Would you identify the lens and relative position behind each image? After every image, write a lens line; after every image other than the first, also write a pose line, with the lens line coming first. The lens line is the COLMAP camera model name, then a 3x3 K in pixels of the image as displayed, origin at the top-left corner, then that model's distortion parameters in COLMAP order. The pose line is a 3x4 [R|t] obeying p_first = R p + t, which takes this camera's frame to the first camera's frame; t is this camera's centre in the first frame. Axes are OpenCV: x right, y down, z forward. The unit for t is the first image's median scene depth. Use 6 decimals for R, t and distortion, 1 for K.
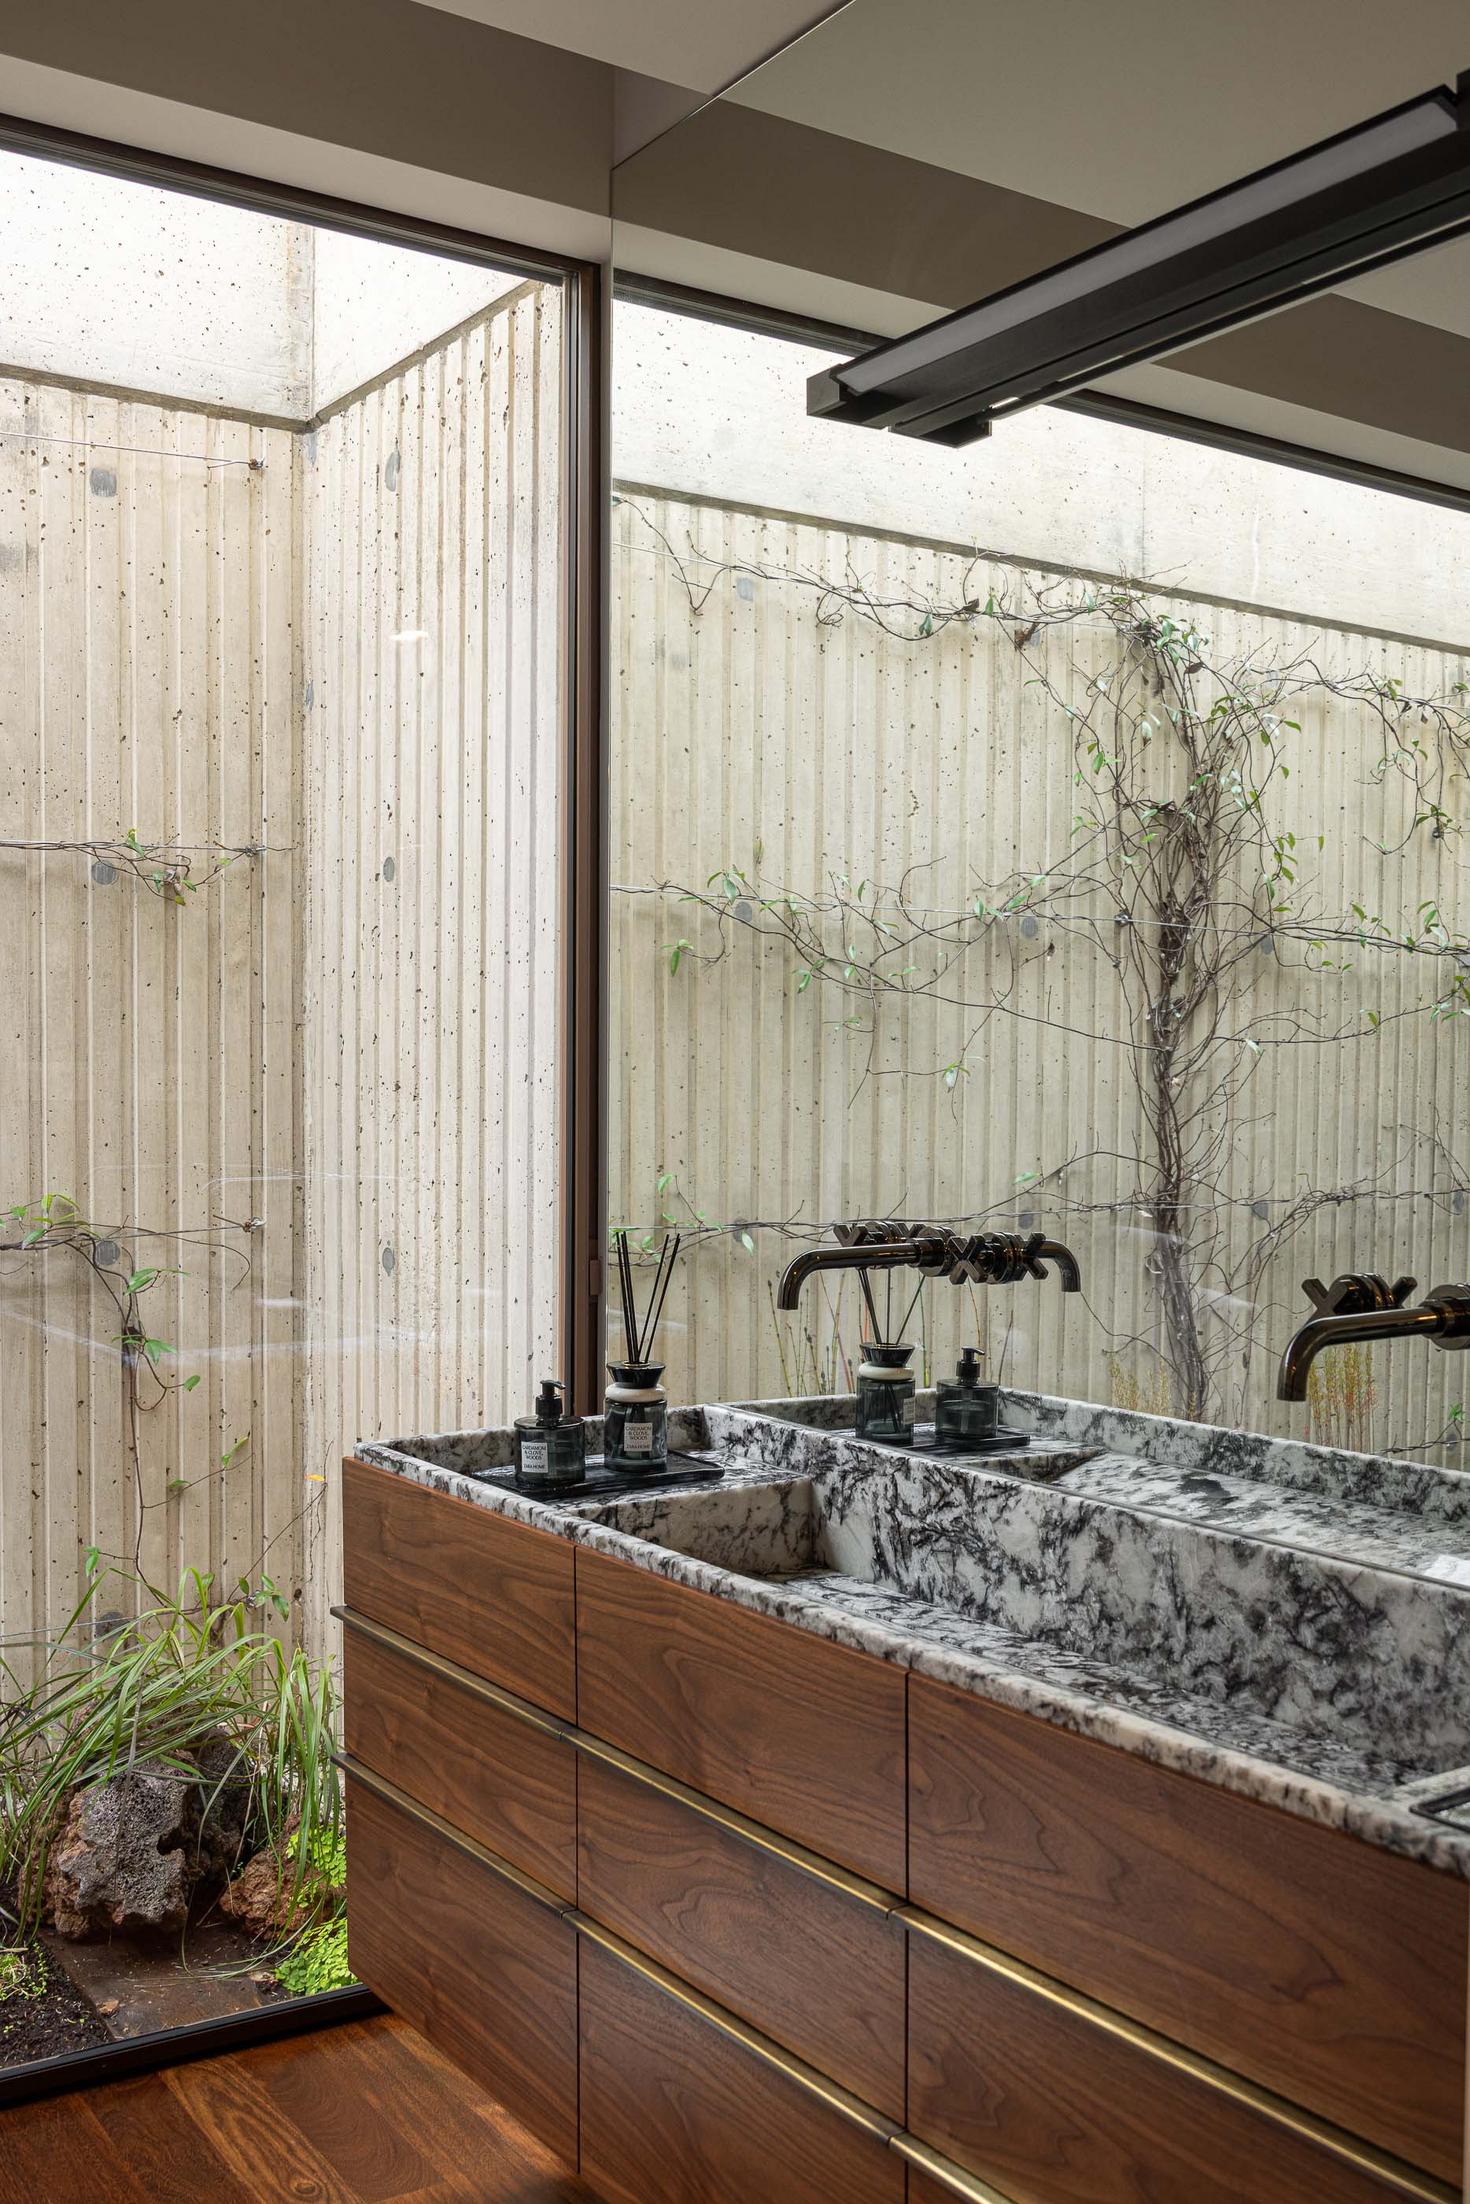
lens RADIAL K [[2144.2, 0, 735.1], [0, 2144.2, 1105.8], [0, 0, 1]] dist [-0.002115, 0.000000]
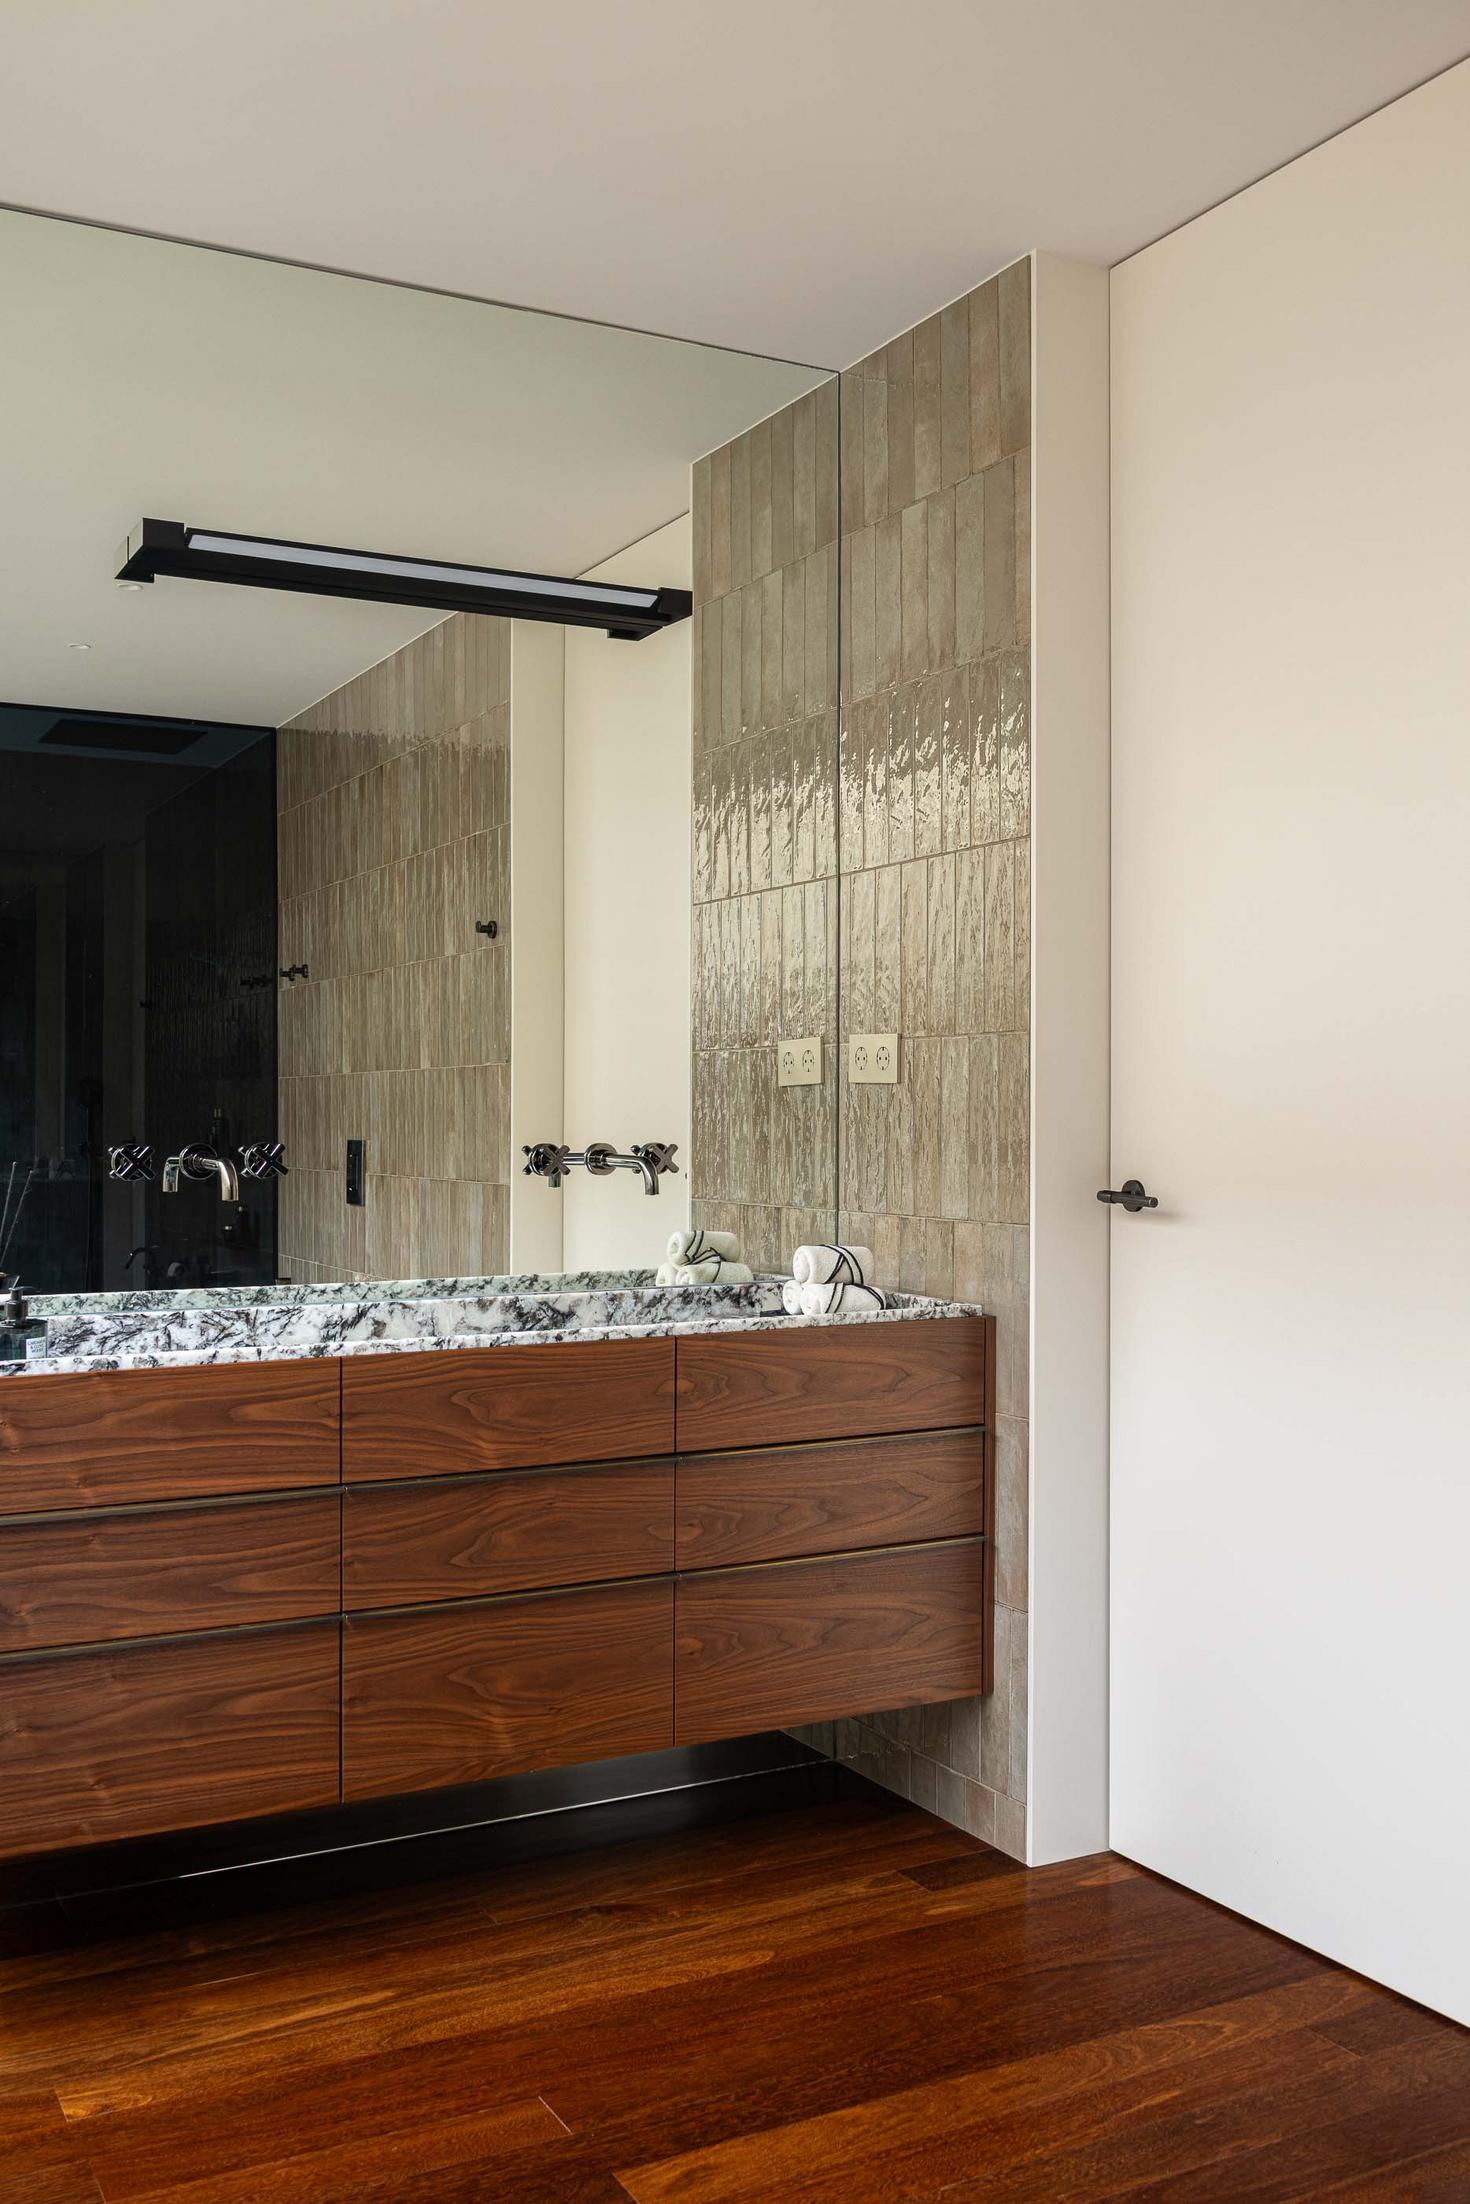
lens RADIAL K [[2022.6, 0, 734.9], [0, 2022.6, 1102.3], [0, 0, 1]] dist [0.000744, 0.000000]
pose [[0.085446, 0.000216, 0.996343, -1.283926], [0.015177, 0.999884, -0.001518, 0.038259], [-0.996227, 0.015251, 0.085433, 0.566973]]
